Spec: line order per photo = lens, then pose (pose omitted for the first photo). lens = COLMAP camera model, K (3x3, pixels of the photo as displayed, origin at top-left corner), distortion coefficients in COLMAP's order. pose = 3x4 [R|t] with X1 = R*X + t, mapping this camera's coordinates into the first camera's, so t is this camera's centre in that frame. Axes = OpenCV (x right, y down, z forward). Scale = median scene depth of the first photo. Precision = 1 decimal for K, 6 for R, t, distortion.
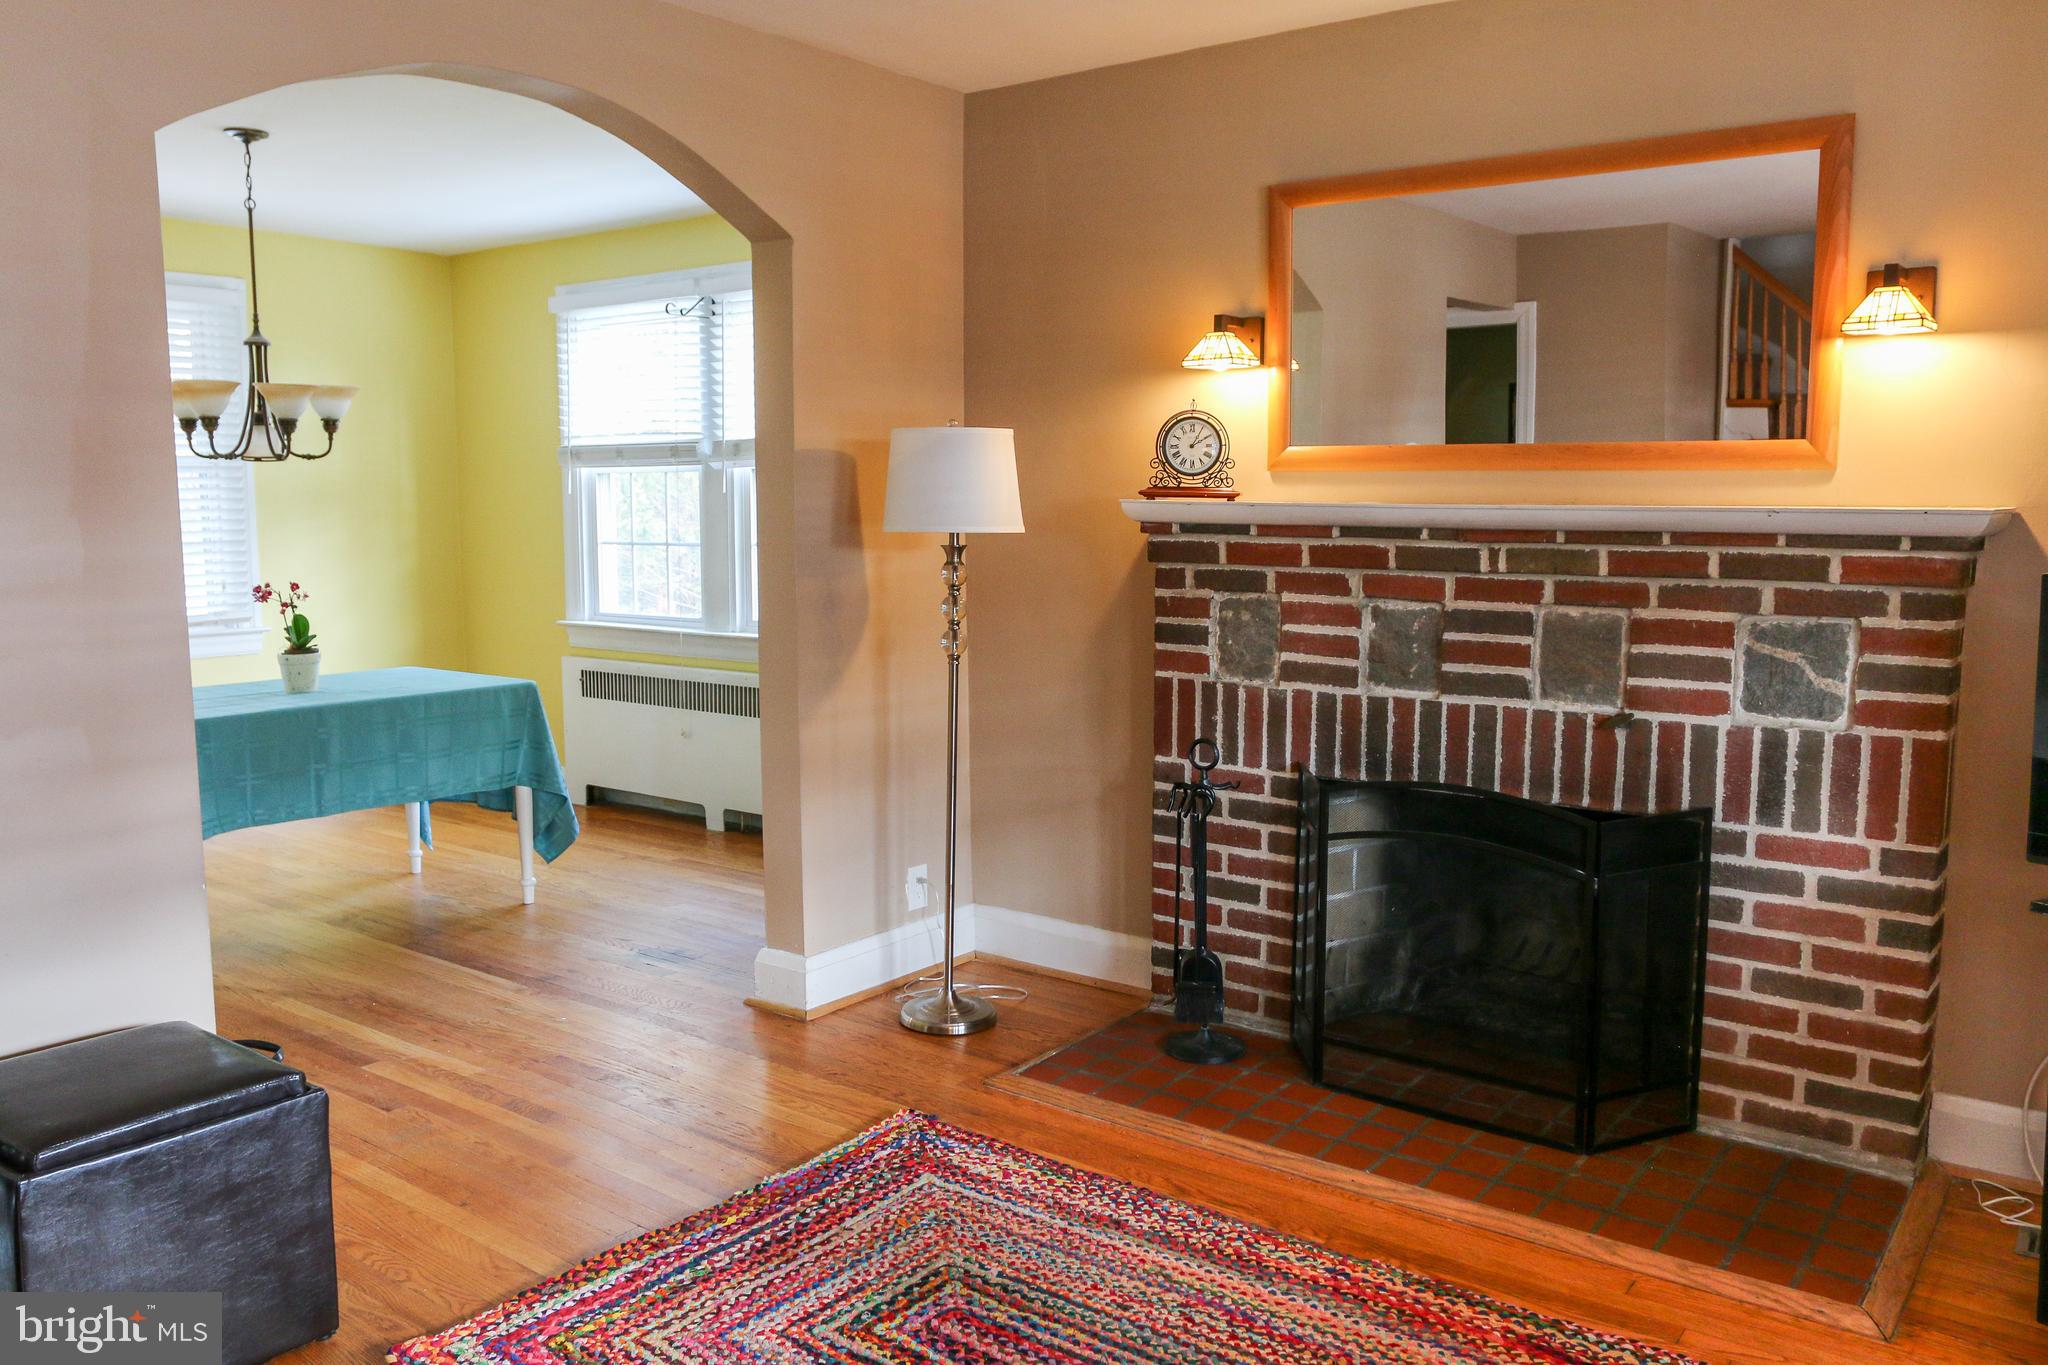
lens RADIAL K [[1585.6, 0, 1021.1], [0, 1585.6, 671.5], [0, 0, 1]] dist [-0.065648, 0.069364]
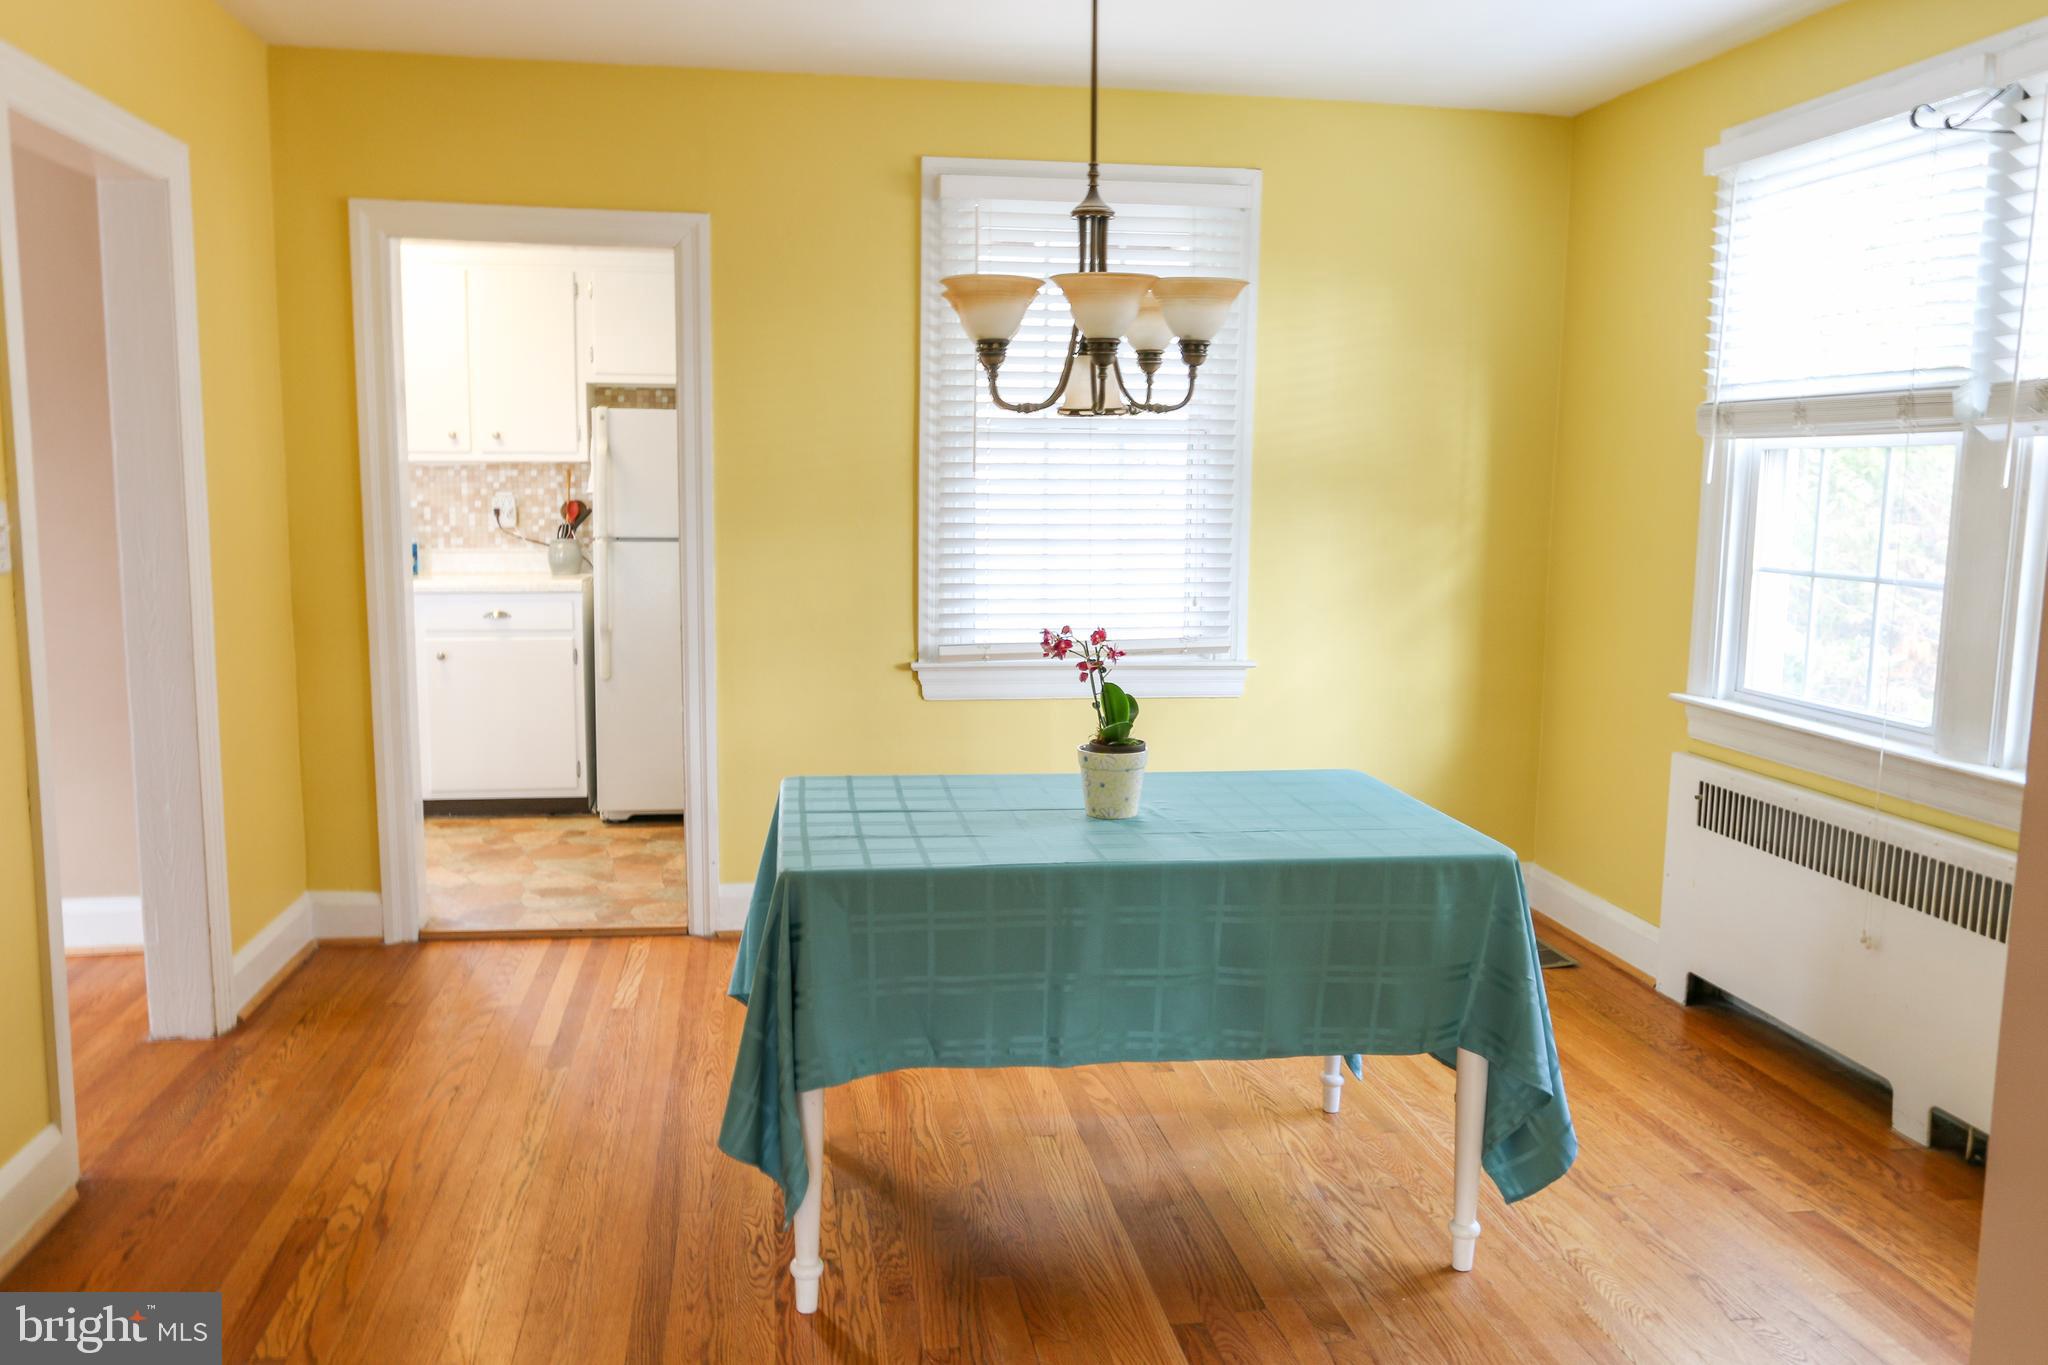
lens RADIAL K [[1585.6, 0, 1010.9], [0, 1585.6, 682.5], [0, 0, 1]] dist [-0.065648, 0.069364]
pose [[0.717322, 0.101536, -0.689304, -0.107853], [-0.090729, 0.994513, 0.052077, -0.078402], [0.690809, 0.025184, 0.722598, 0.684554]]
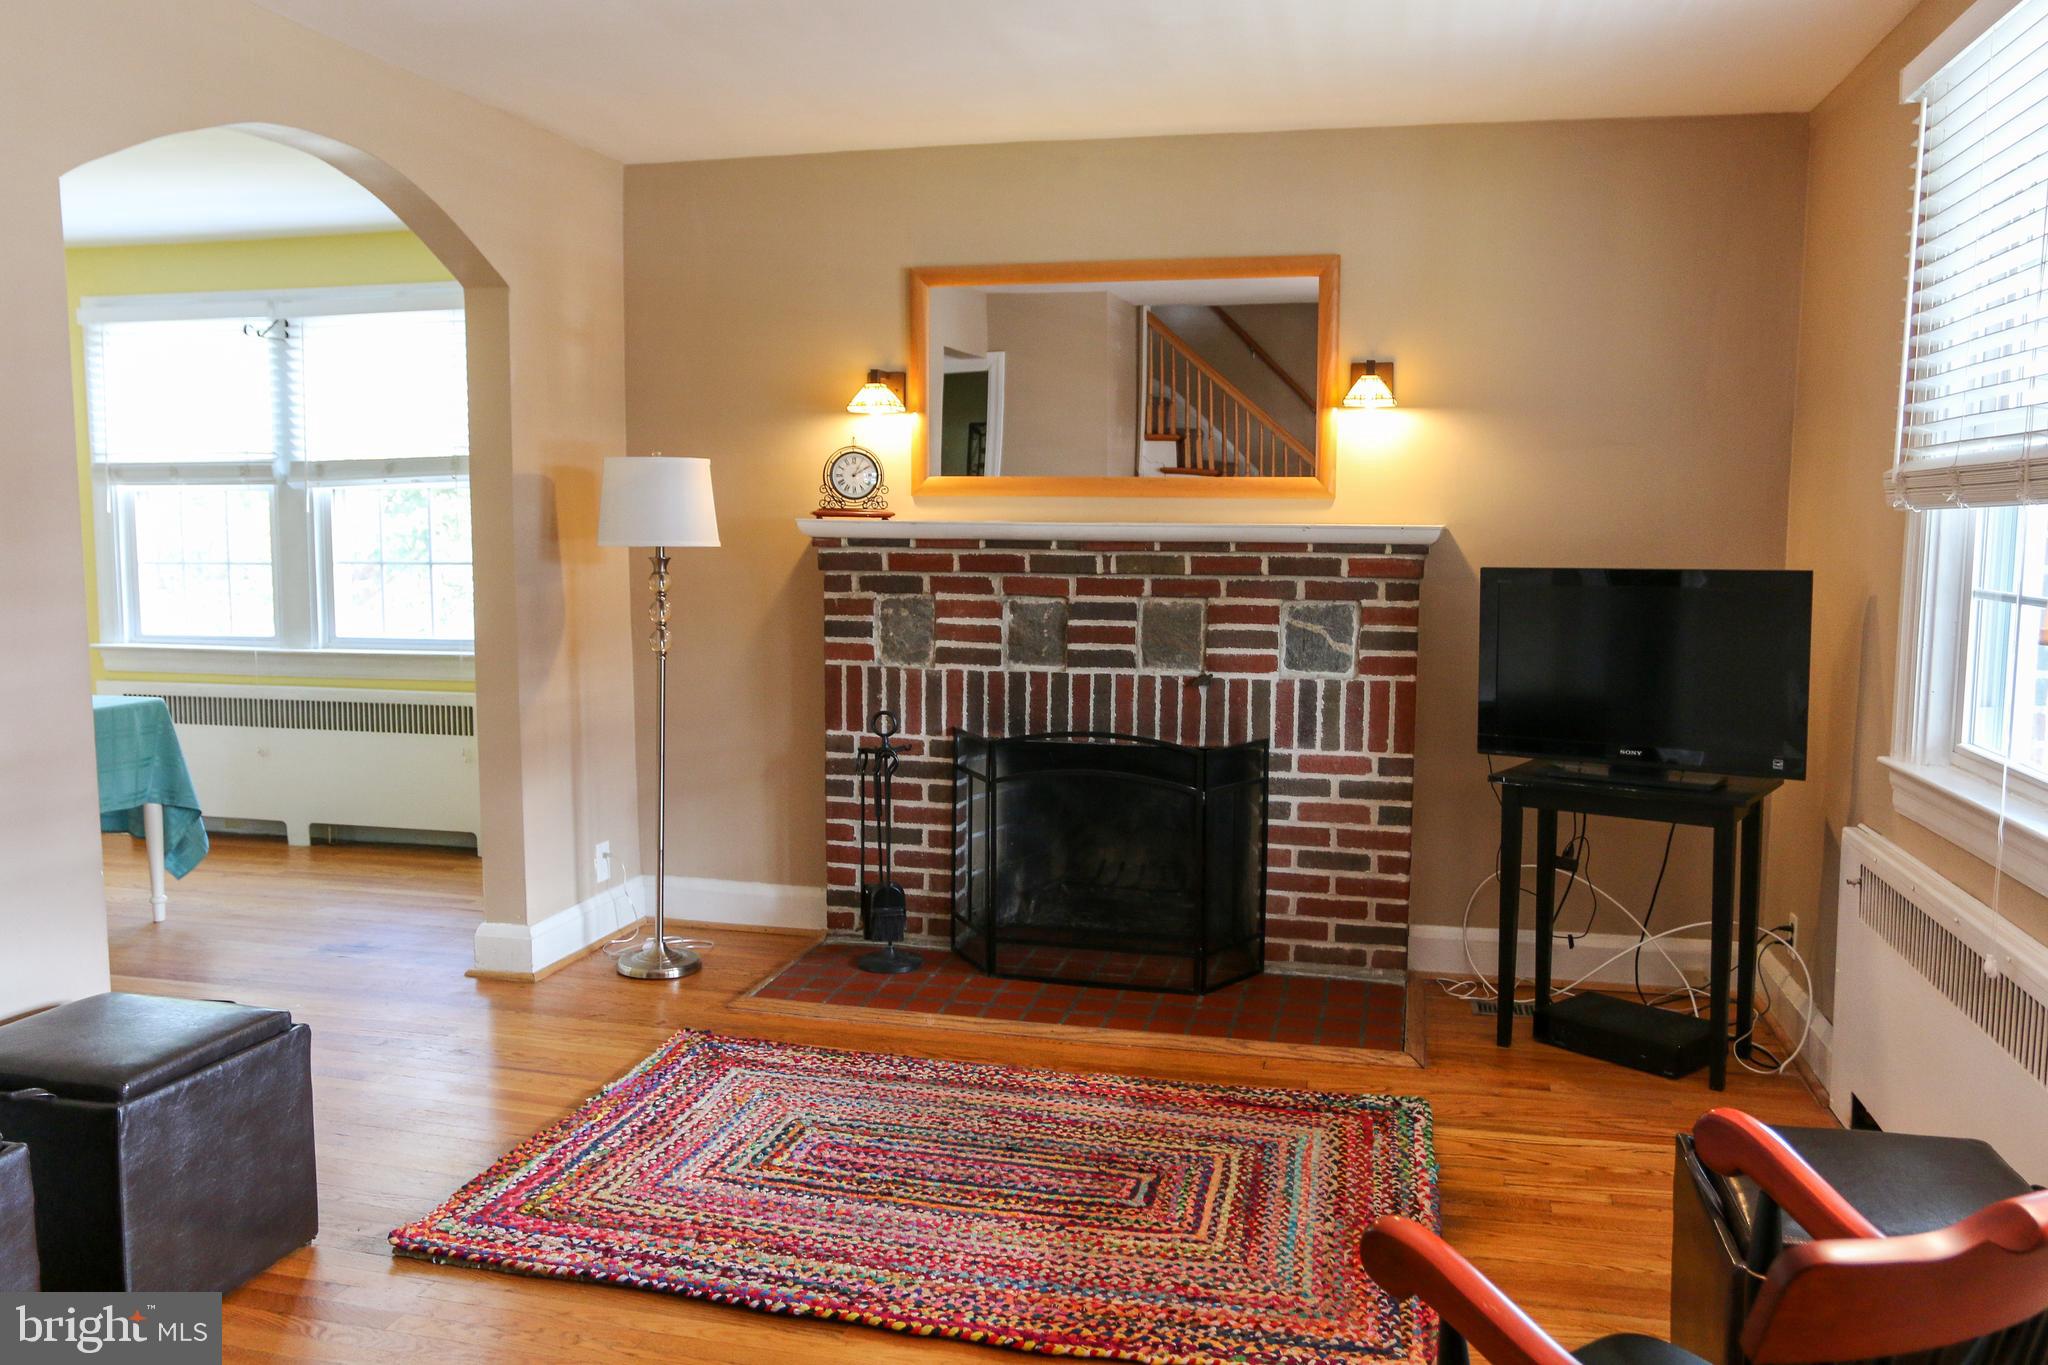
lens RADIAL K [[1585.6, 0, 1028.4], [0, 1585.6, 676.0], [0, 0, 1]] dist [-0.065648, 0.069364]
pose [[0.917494, -0.035437, 0.396168, -0.257544], [0.039680, 0.999209, -0.002516, 0.021338], [-0.395765, 0.018028, 0.918175, -0.175949]]
